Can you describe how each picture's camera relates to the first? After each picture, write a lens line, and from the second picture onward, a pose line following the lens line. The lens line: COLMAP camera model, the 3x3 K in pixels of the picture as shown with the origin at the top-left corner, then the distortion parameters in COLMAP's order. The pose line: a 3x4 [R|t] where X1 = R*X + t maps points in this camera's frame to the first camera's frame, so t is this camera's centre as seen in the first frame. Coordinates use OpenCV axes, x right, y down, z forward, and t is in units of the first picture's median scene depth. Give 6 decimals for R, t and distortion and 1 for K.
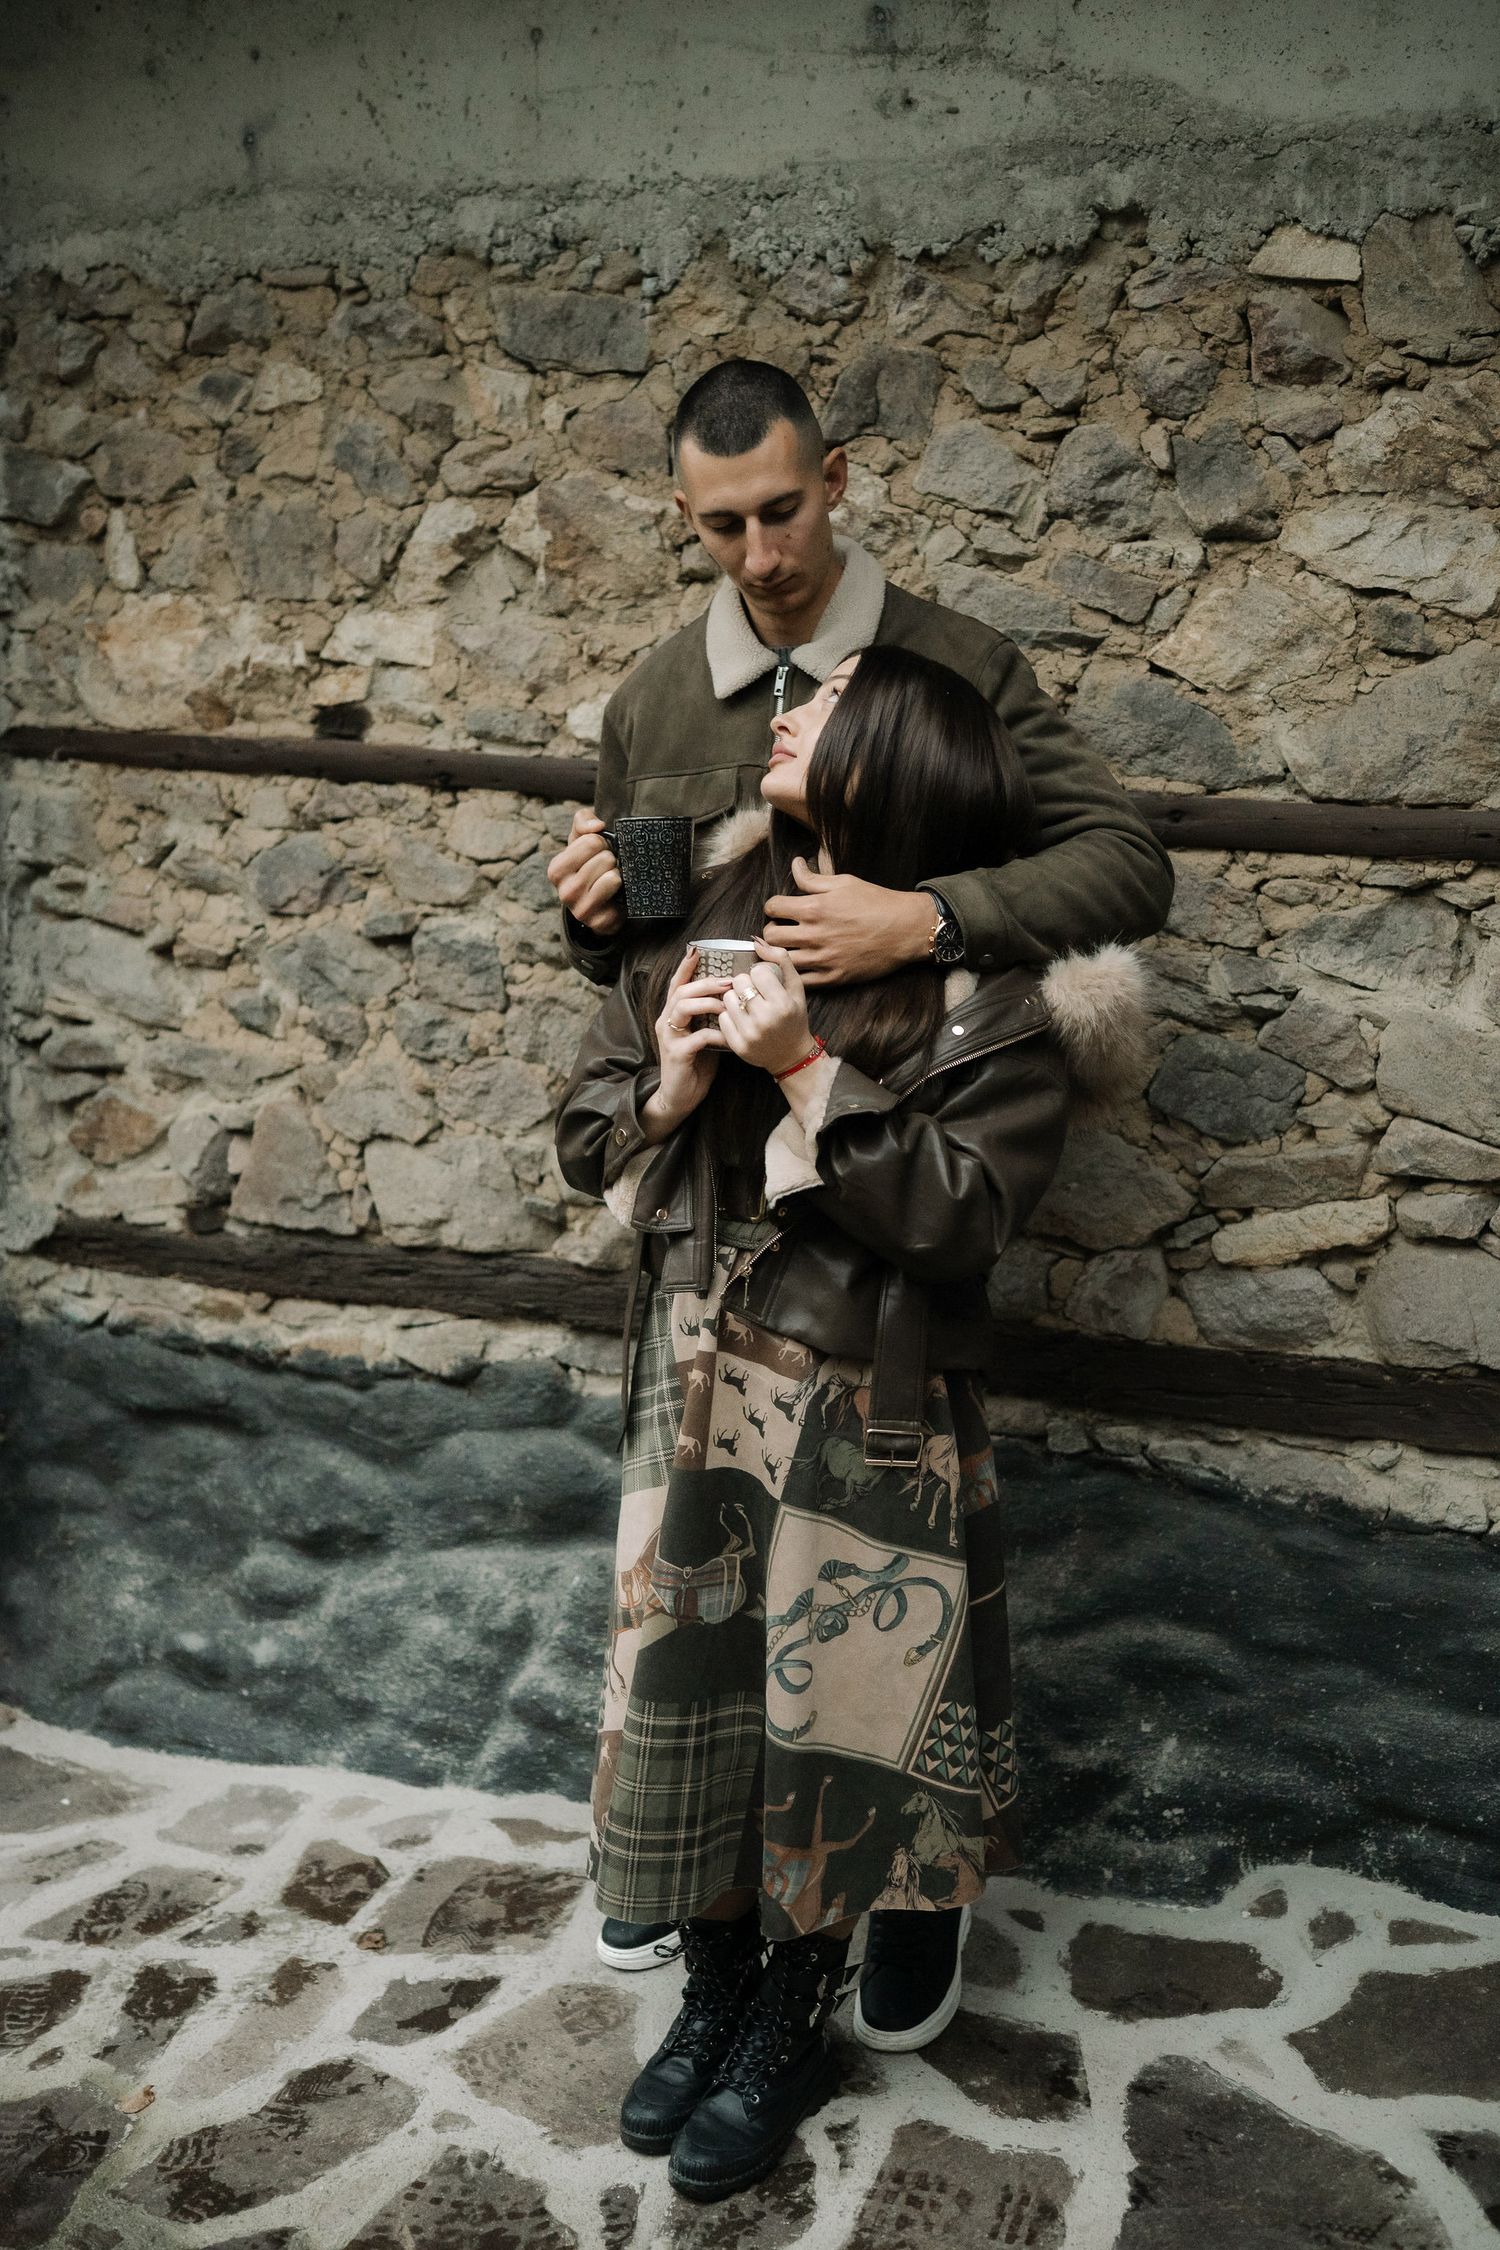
lens RADIAL K [[2161.2, 0, 765.4], [0, 2161.2, 1125.4], [0, 0, 1]] dist [-0.000265, 0.000000]
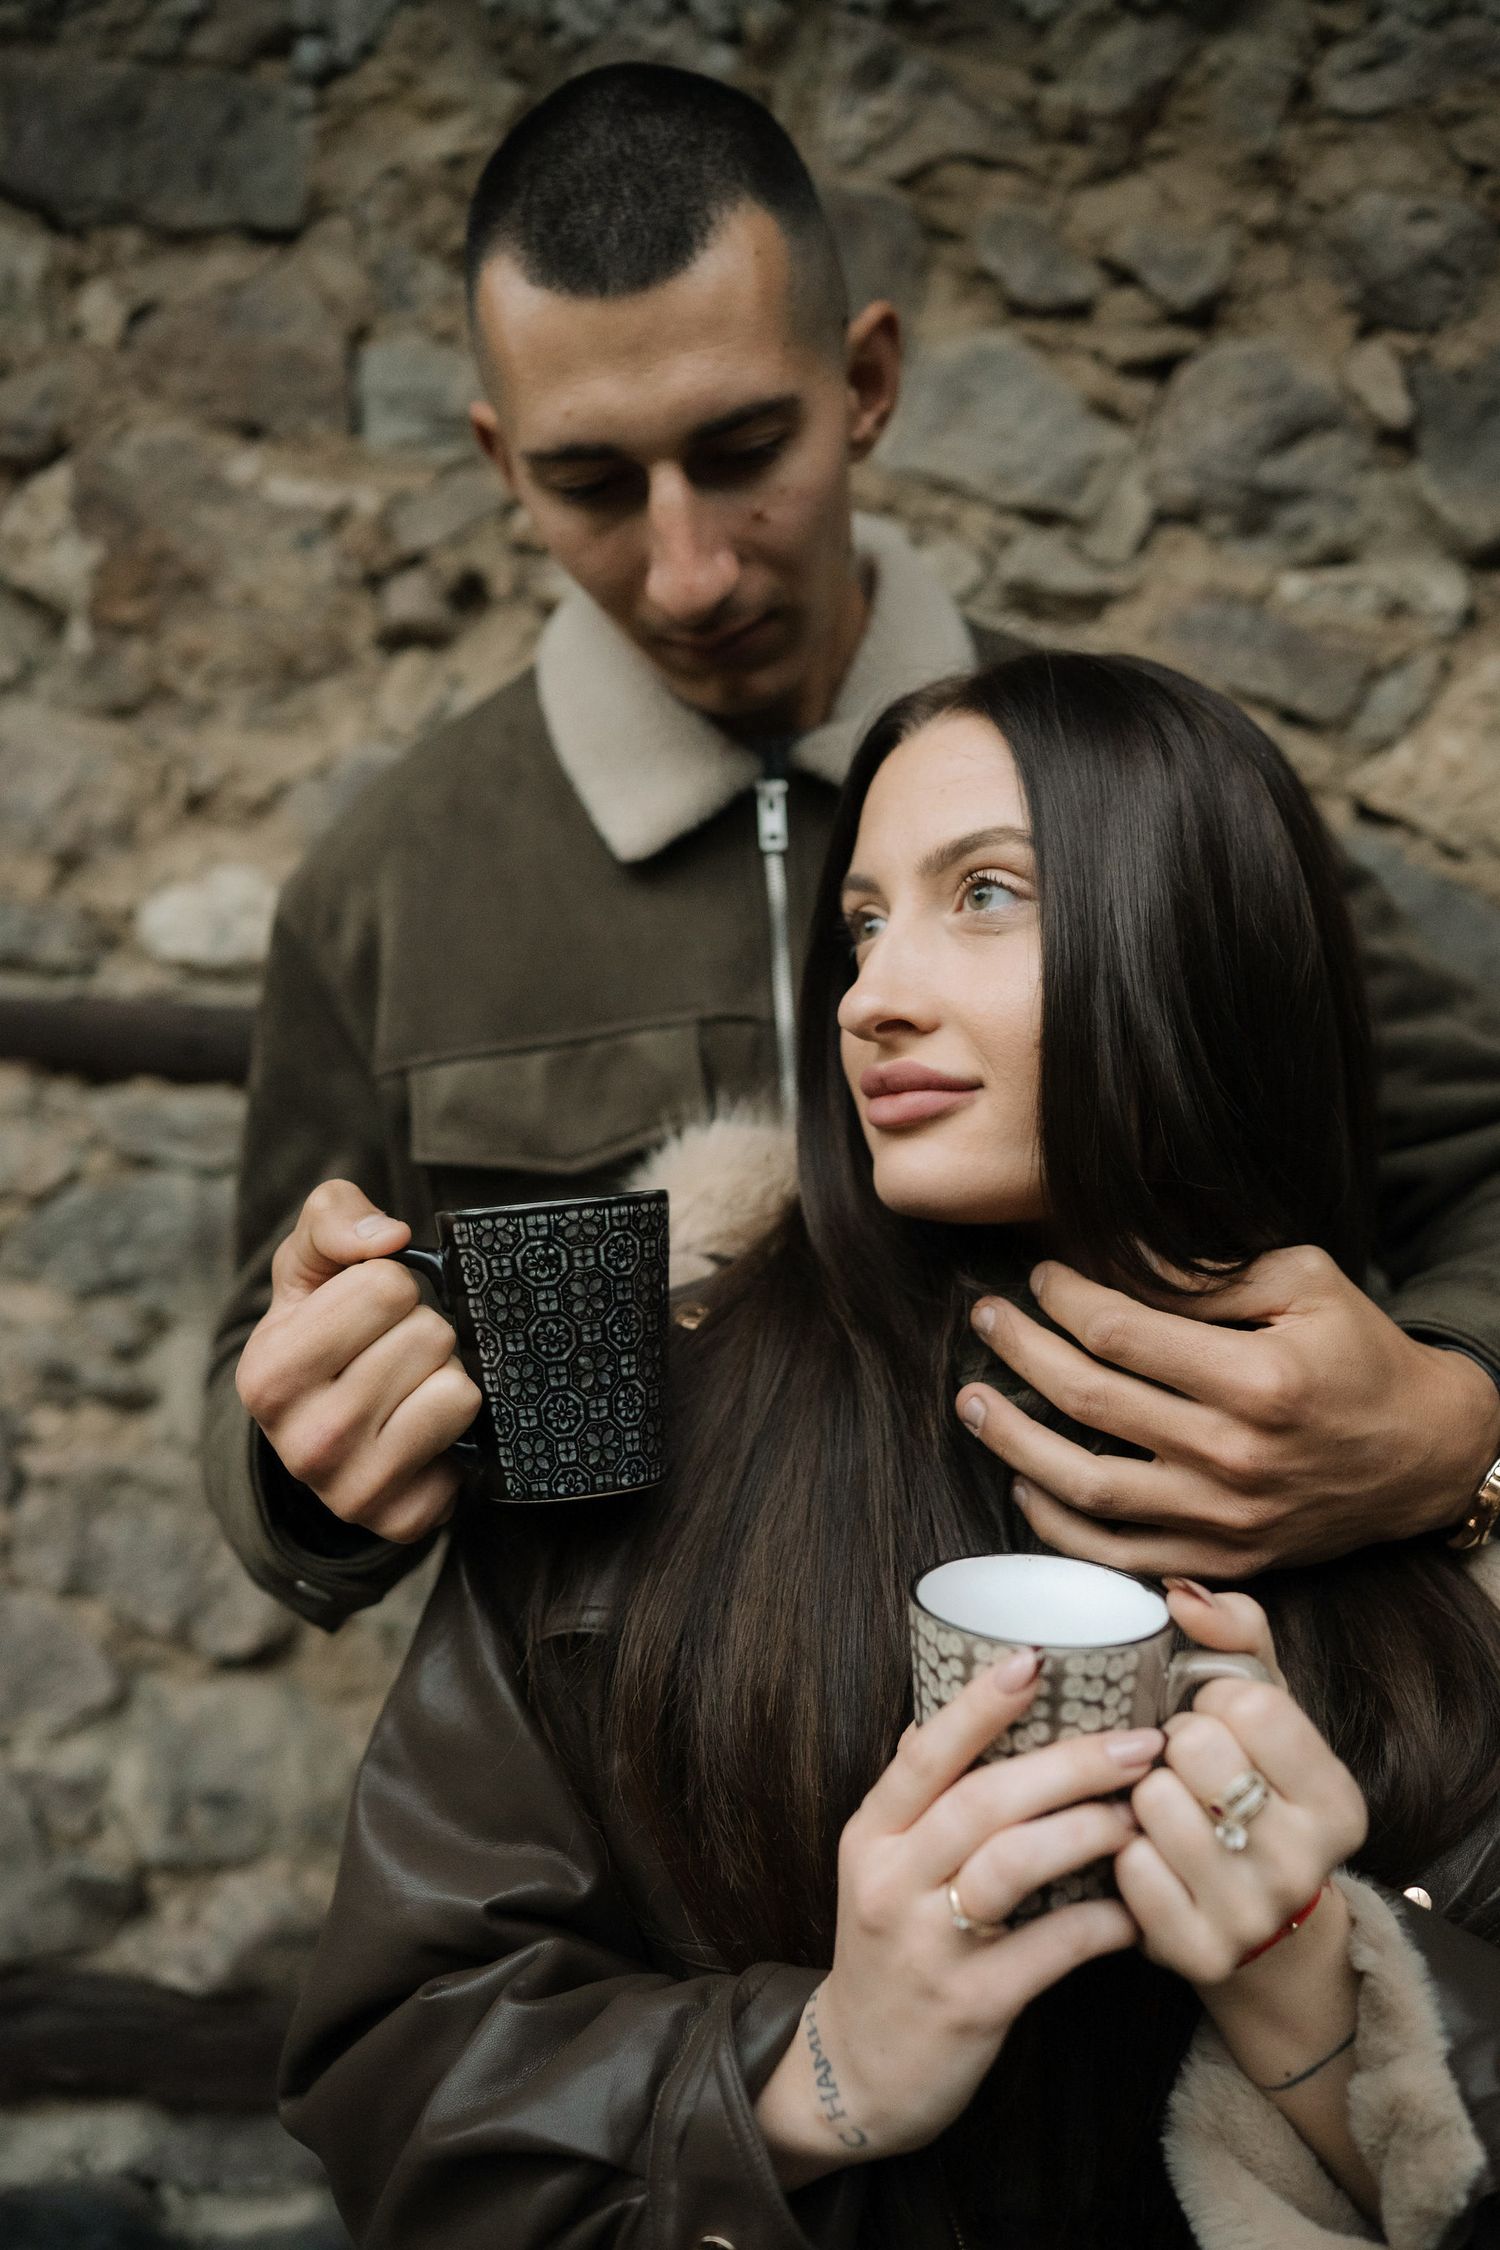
lens RADIAL K [[2161.2, 0, 780.3], [0, 2161.2, 1155.4], [0, 0, 1]] dist [-0.000265, 0.000000]
pose [[0.957981, -0.034424, 0.284758, -0.100588], [0.060228, 0.994781, -0.082361, -0.089396], [-0.280437, 0.096051, 0.955055, 0.520608]]
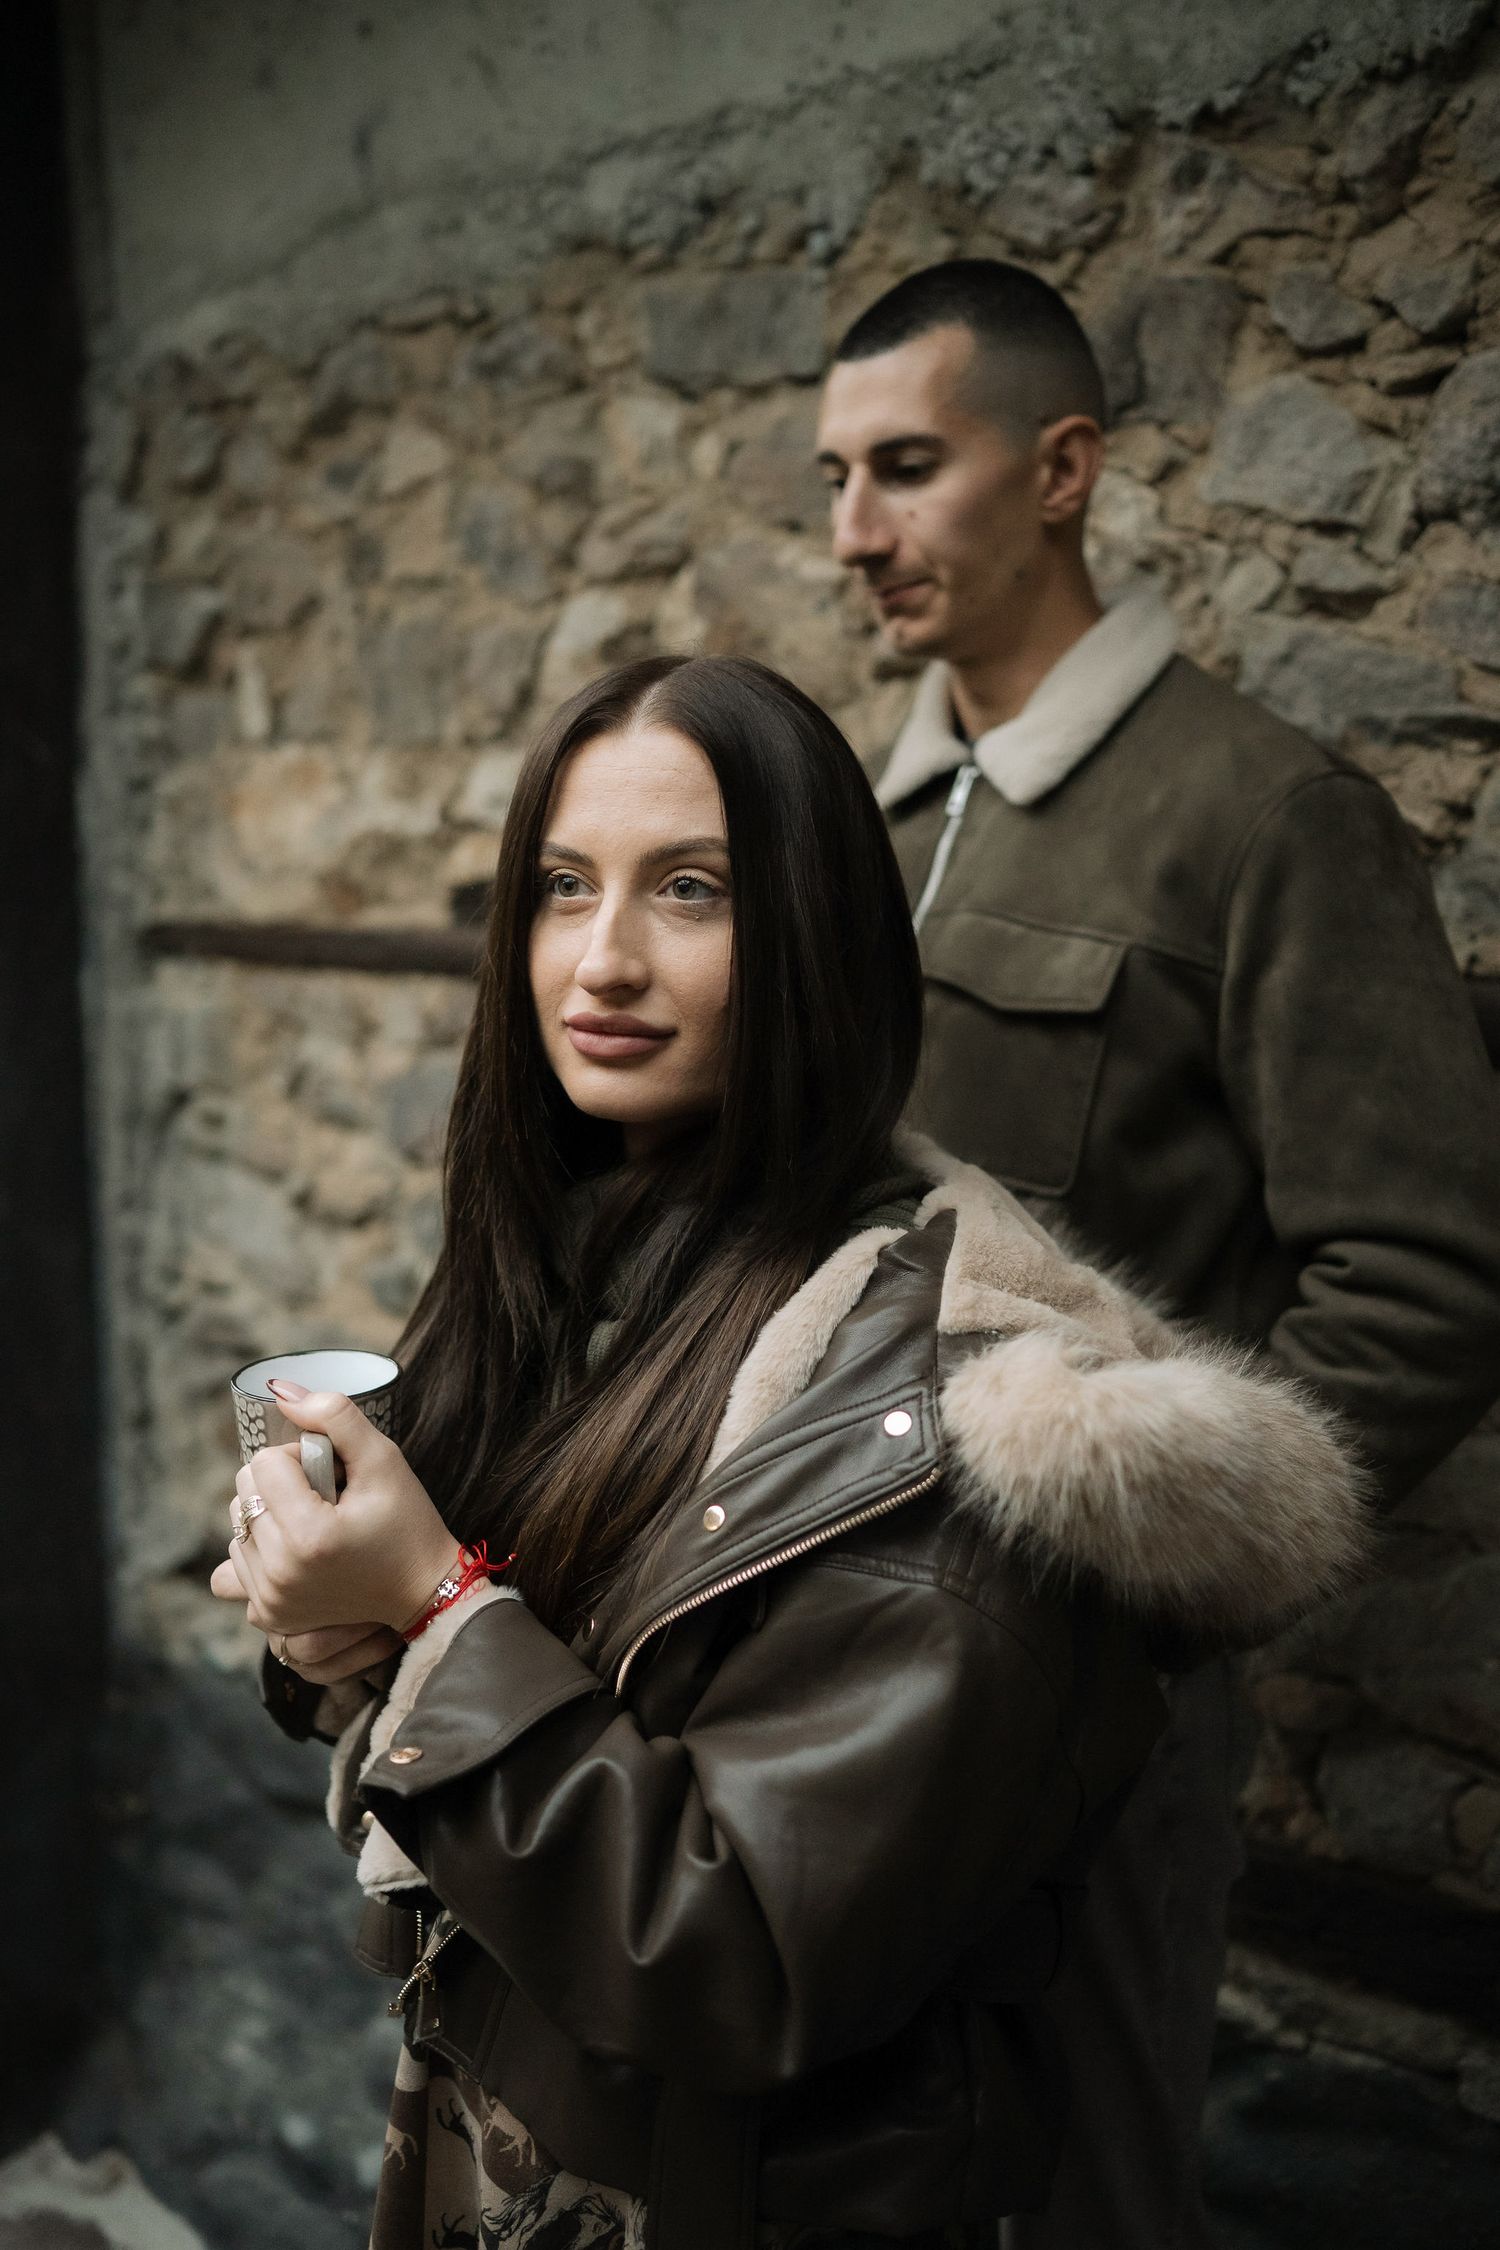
lens RADIAL K [[2161.2, 0, 721.7], [0, 2161.2, 1134.6], [0, 0, 1]] dist [-0.000265, 0.000000]
pose [[0.944100, 0.007616, -0.329571, 0.139764], [-0.033218, 0.996843, -0.072121, -0.065531], [0.327981, 0.079037, 0.941372, 0.384808]]
